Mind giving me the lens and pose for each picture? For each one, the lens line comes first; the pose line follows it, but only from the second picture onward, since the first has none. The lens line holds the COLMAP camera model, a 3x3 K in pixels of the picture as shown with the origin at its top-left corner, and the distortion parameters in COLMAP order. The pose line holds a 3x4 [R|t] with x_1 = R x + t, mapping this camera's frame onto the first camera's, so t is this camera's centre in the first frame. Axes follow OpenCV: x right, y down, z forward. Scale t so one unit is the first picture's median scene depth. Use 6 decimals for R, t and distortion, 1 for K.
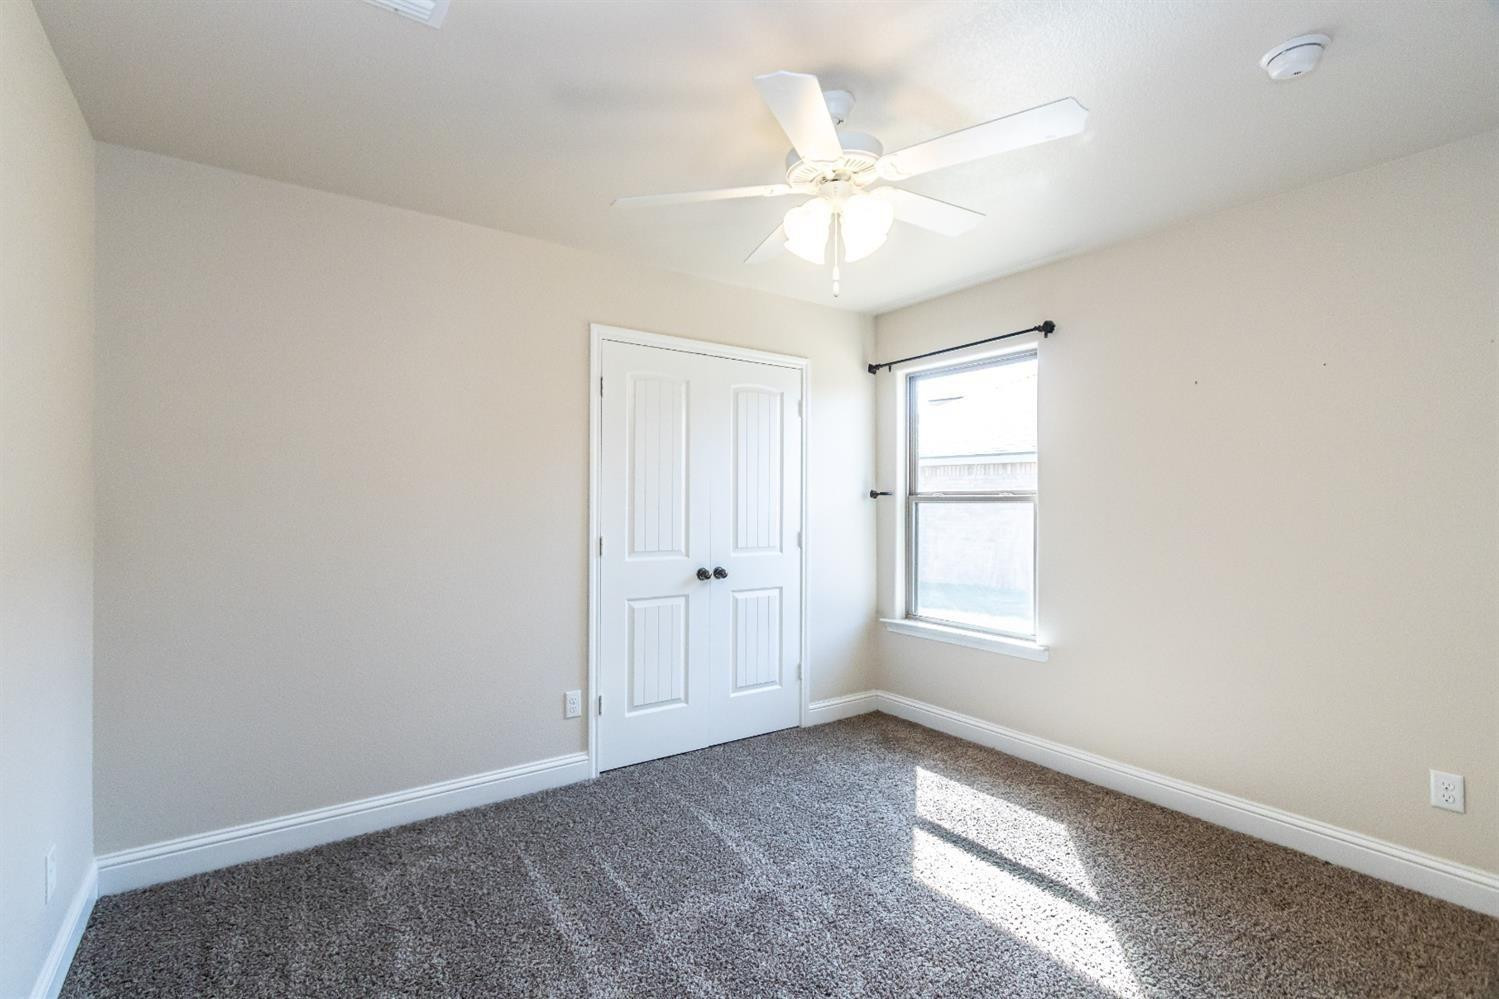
lens RADIAL K [[687.9, 0, 718.7], [0, 687.9, 501.4], [0, 0, 1]] dist [0.000572, 0.000295]
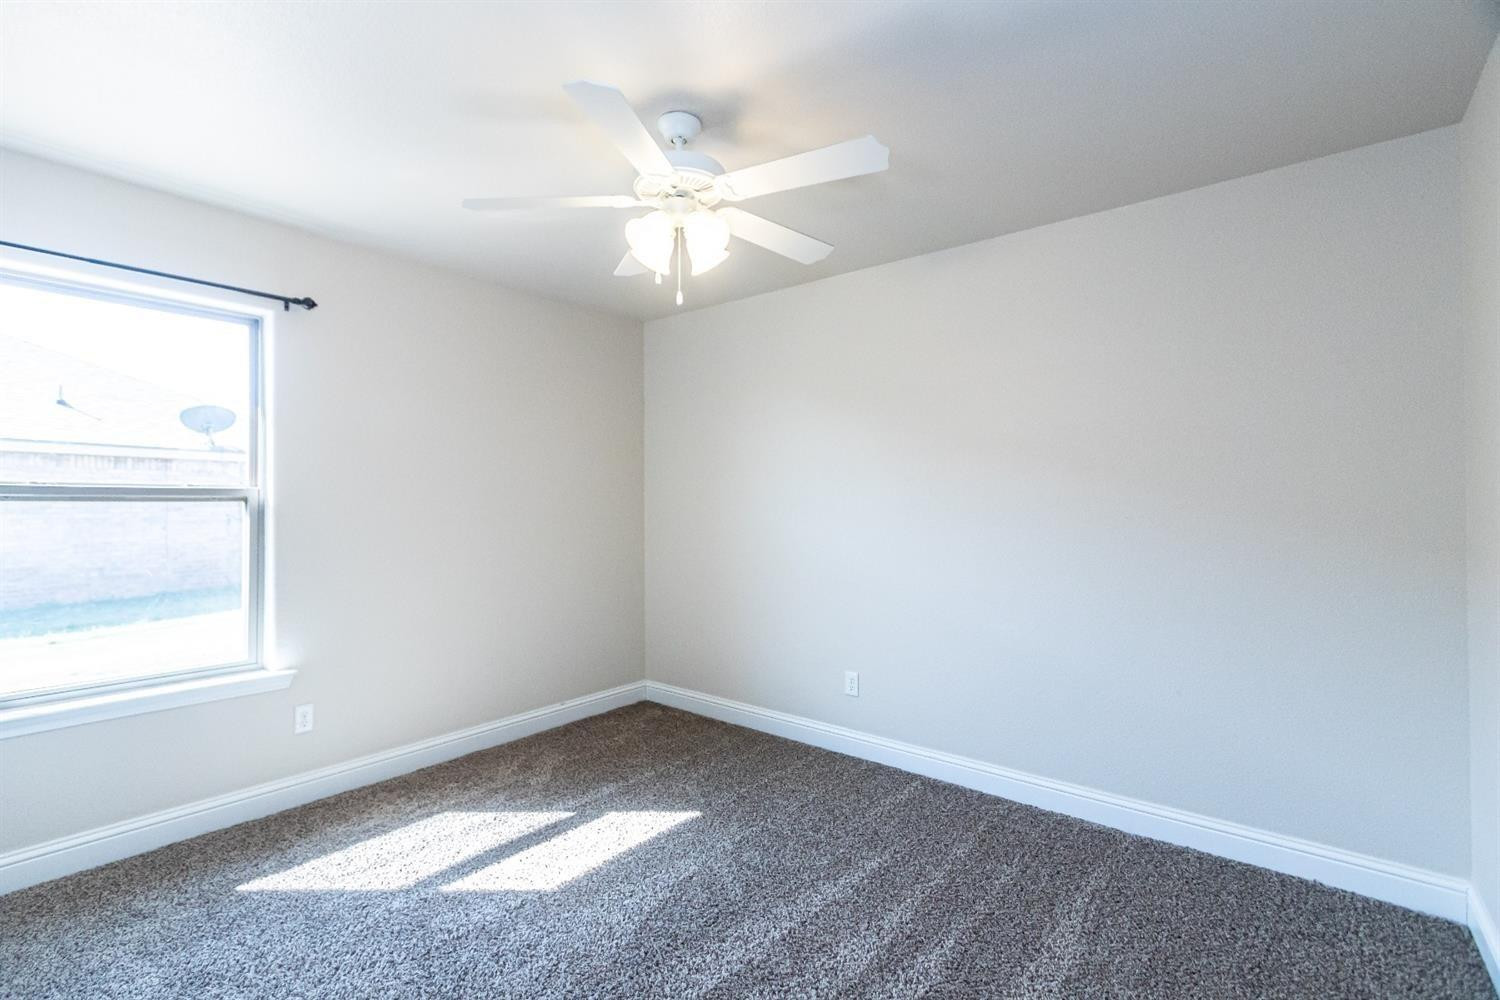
lens RADIAL K [[742.9, 0, 645.8], [0, 742.9, 475.3], [0, 0, 1]] dist [-0.000089, -0.000654]
pose [[-0.260182, 0.034768, 0.964933, -0.541354], [-0.002979, 0.999318, -0.036810, 0.002441], [-0.965555, -0.012452, -0.259901, 0.804475]]
